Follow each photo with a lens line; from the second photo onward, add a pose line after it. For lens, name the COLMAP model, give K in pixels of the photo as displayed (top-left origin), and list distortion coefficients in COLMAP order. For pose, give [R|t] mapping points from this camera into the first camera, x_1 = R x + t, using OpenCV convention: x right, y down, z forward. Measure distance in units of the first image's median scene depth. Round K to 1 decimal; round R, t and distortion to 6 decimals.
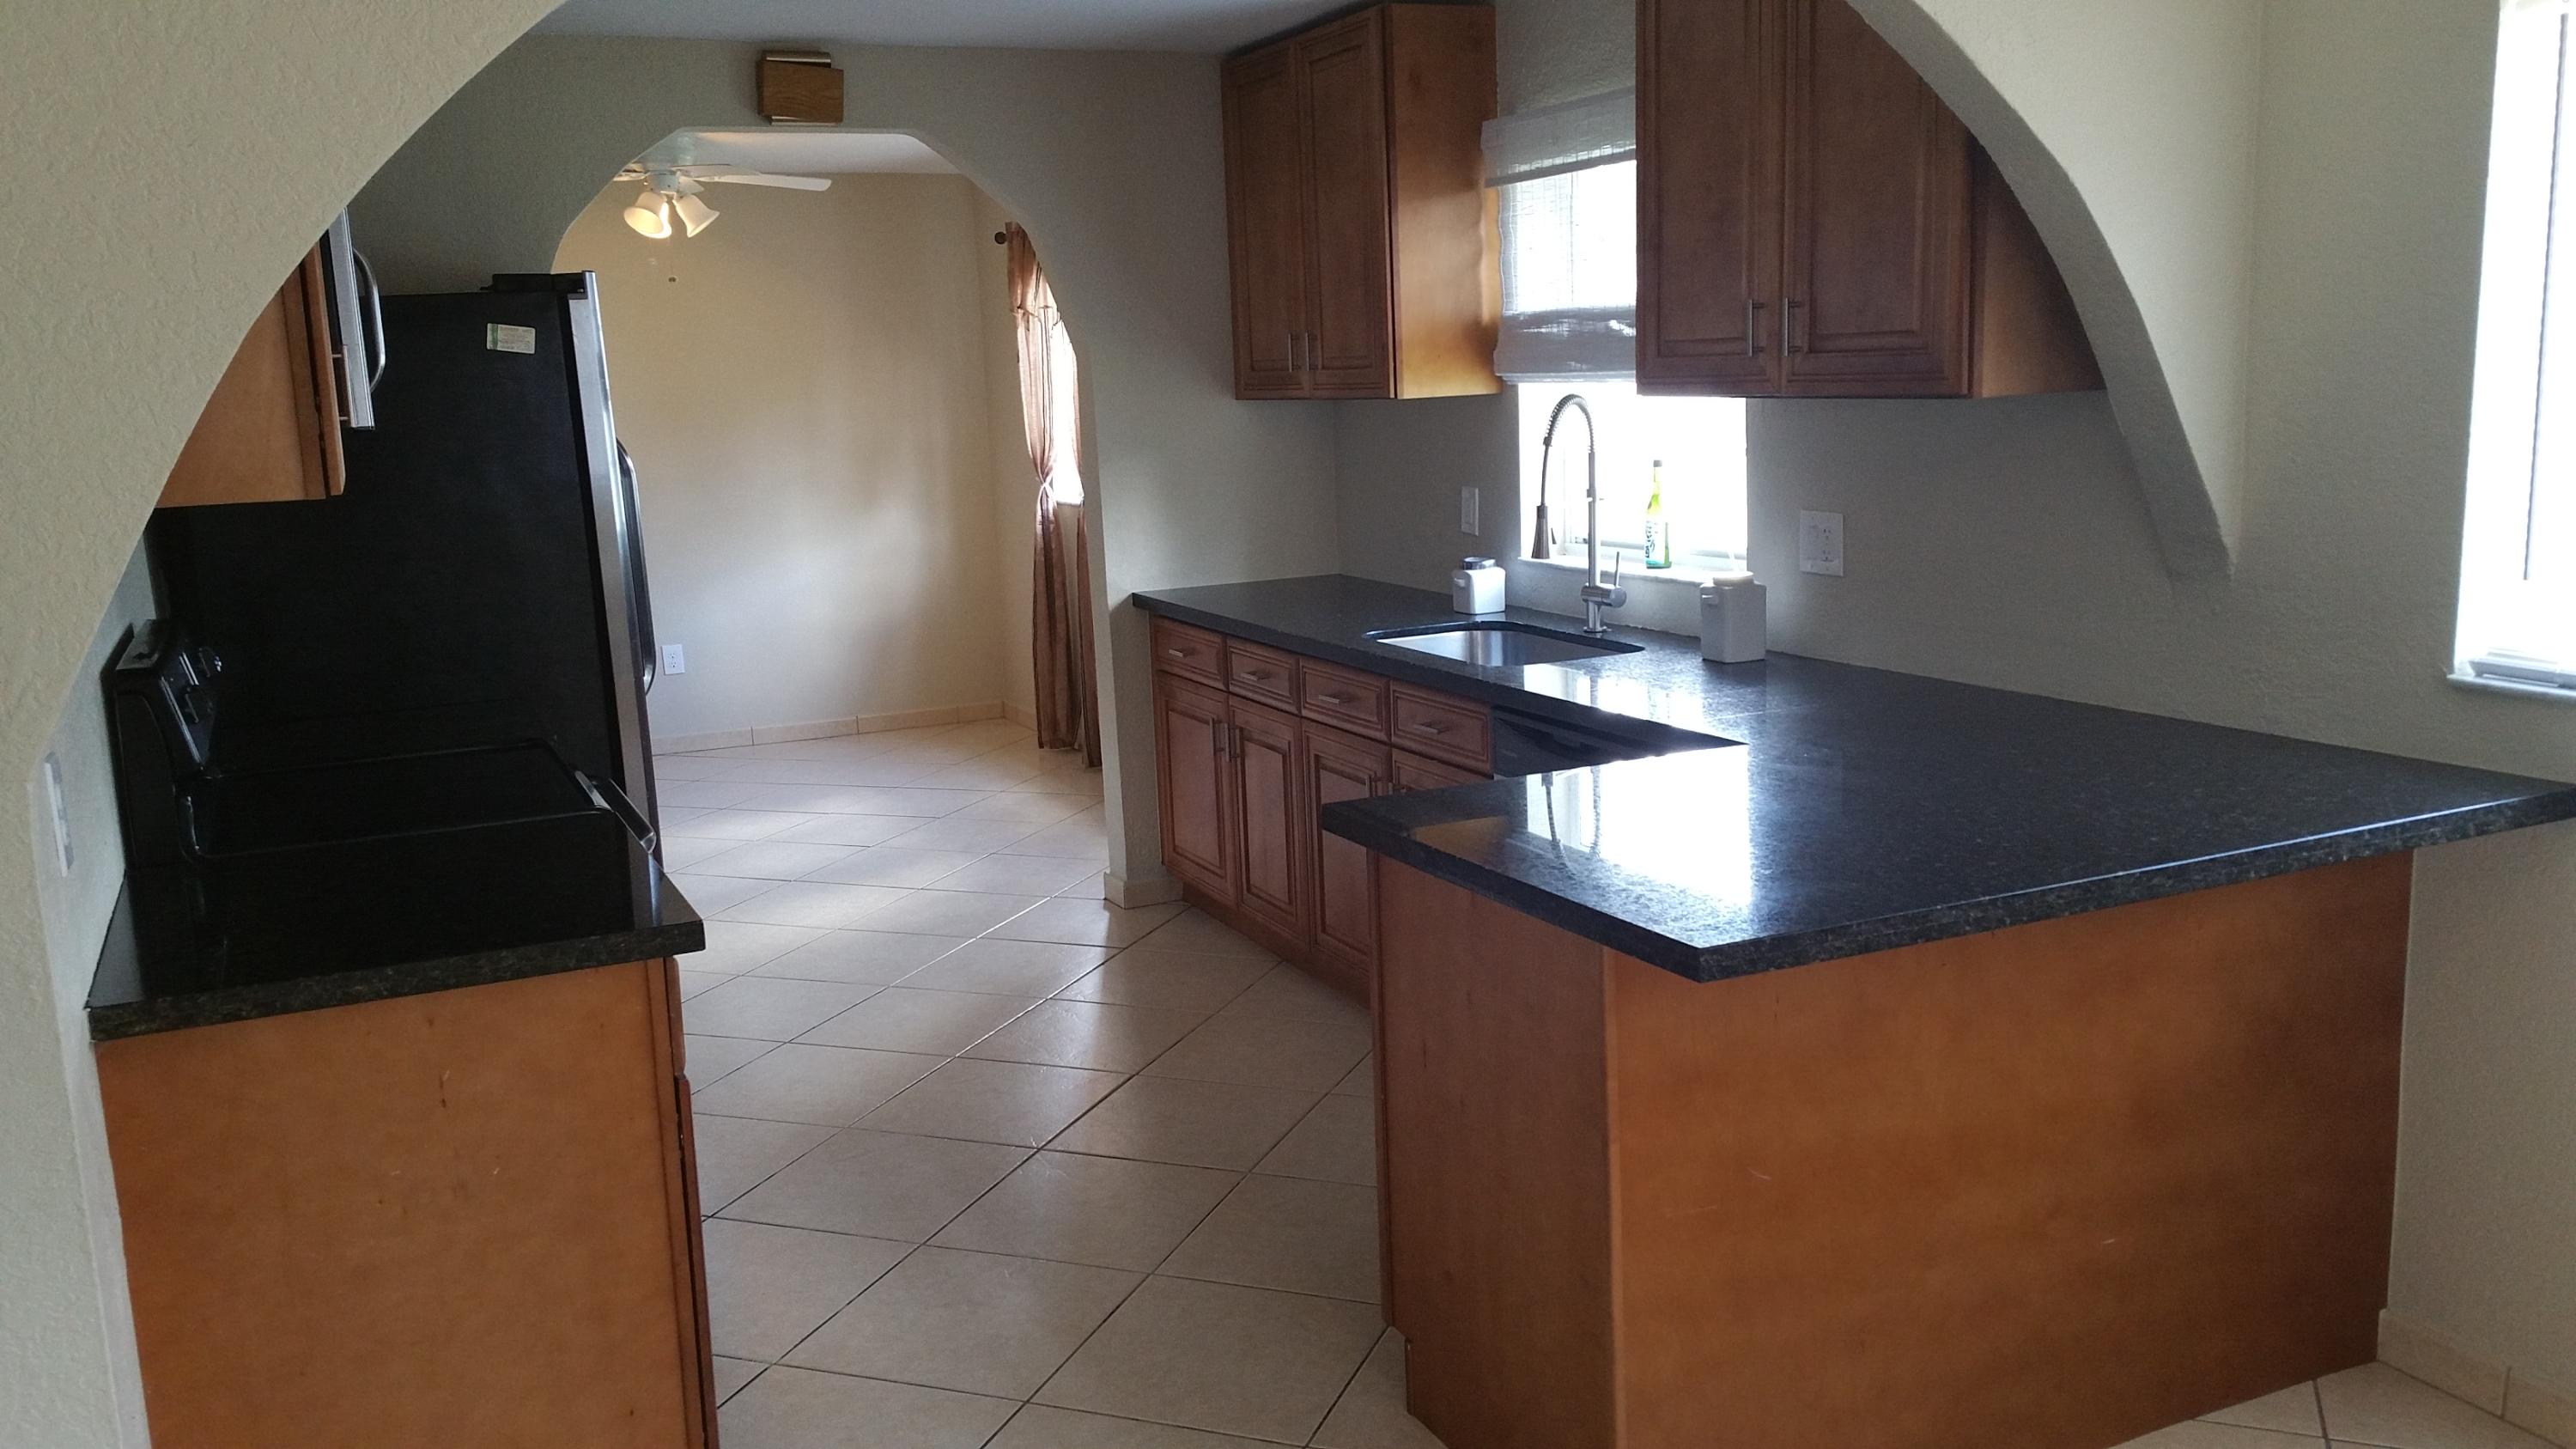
lens RADIAL K [[2084.3, 0, 1322.4], [0, 2084.3, 711.4], [0, 0, 1]] dist [0.091385, -0.183980]
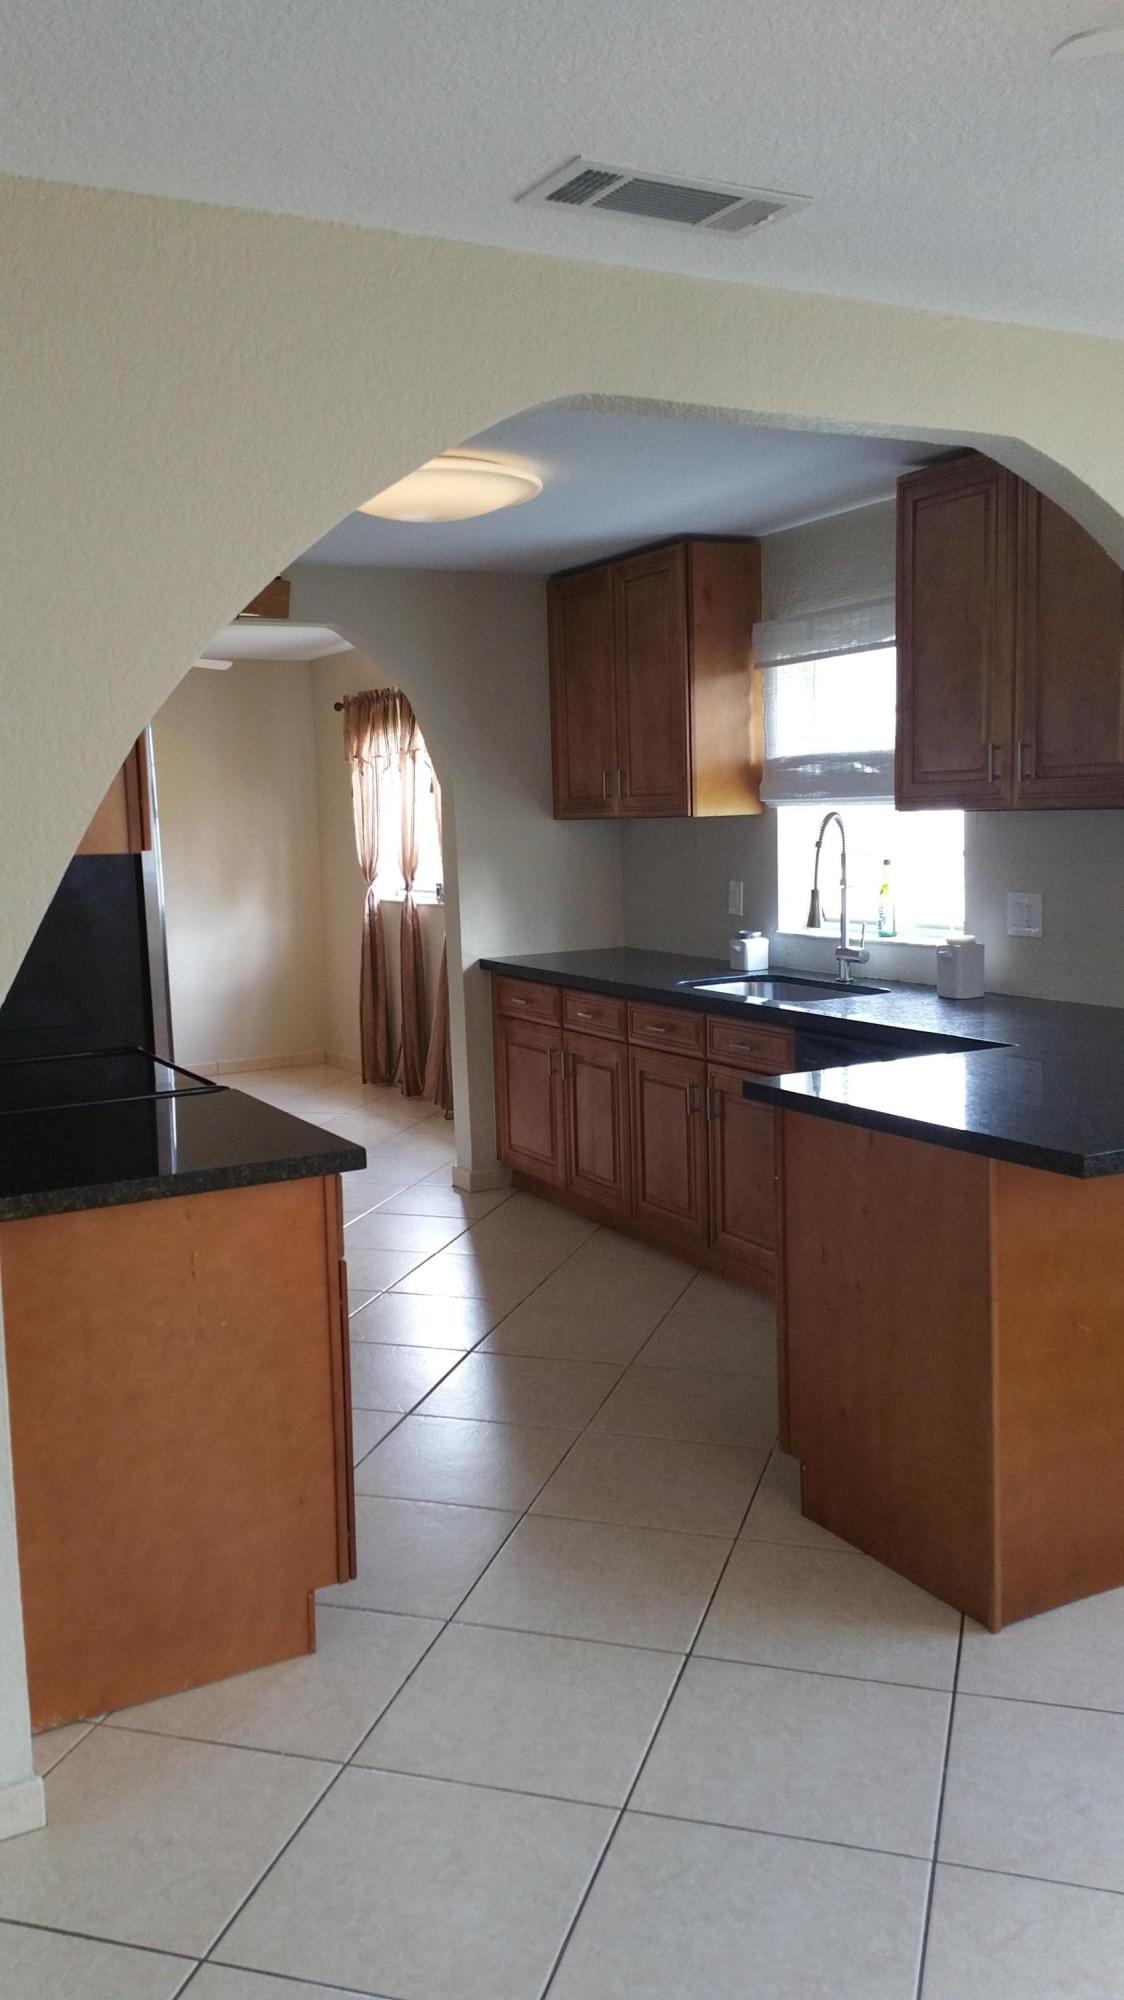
lens RADIAL K [[1615.1, 0, 550.3], [0, 1615.1, 959.3], [0, 0, 1]] dist [0.095831, -0.186642]
pose [[0.998704, 0.004129, 0.050726, -0.122632], [-0.000290, 0.997150, -0.075447, 0.029314], [-0.050893, 0.075334, 0.995859, -0.071111]]
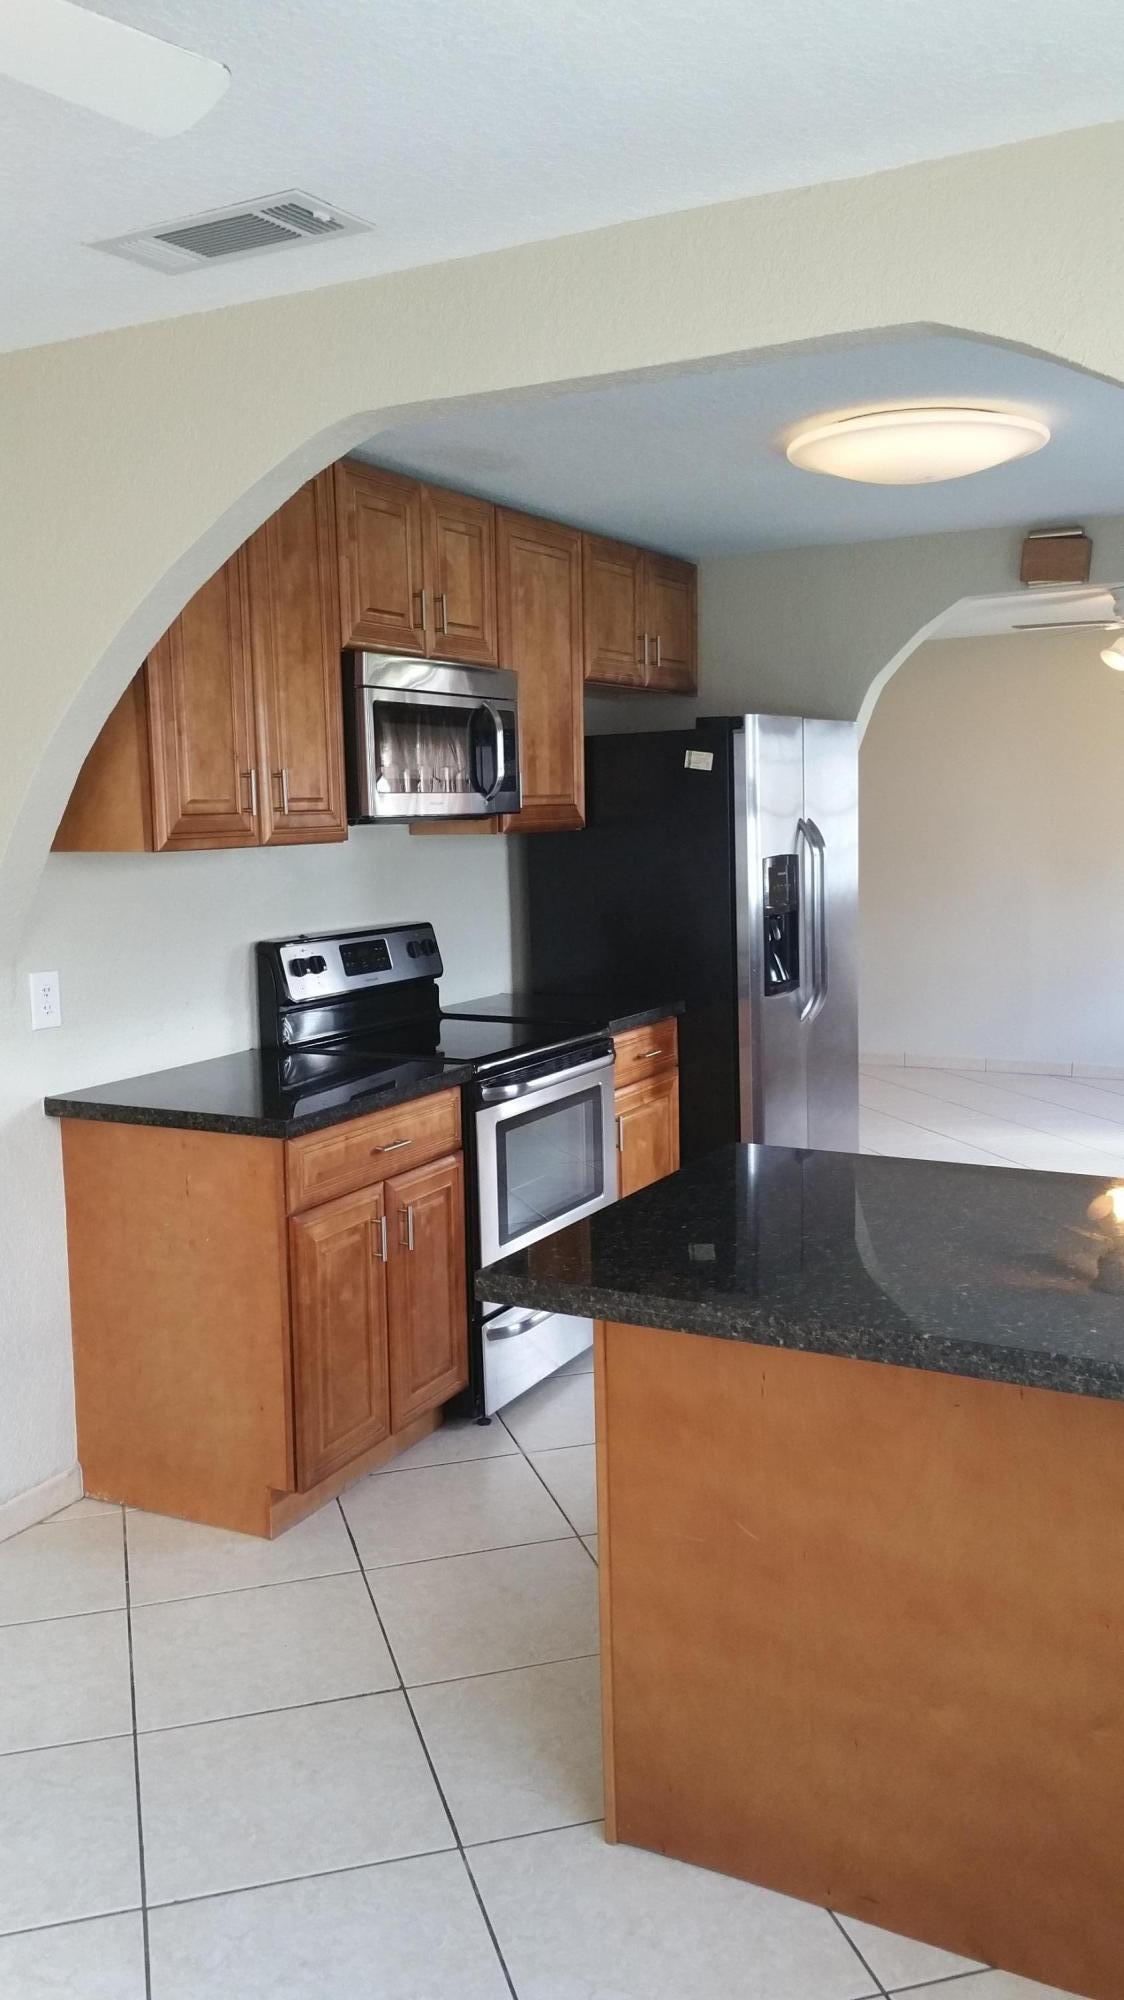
lens RADIAL K [[1655.9, 0, 520.7], [0, 1655.9, 995.2], [0, 0, 1]] dist [0.082209, -0.169005]
pose [[0.570256, 0.119410, -0.812742, 0.462772], [-0.139592, 0.989075, 0.047374, -0.046080], [0.809520, 0.086436, 0.580695, 0.210137]]
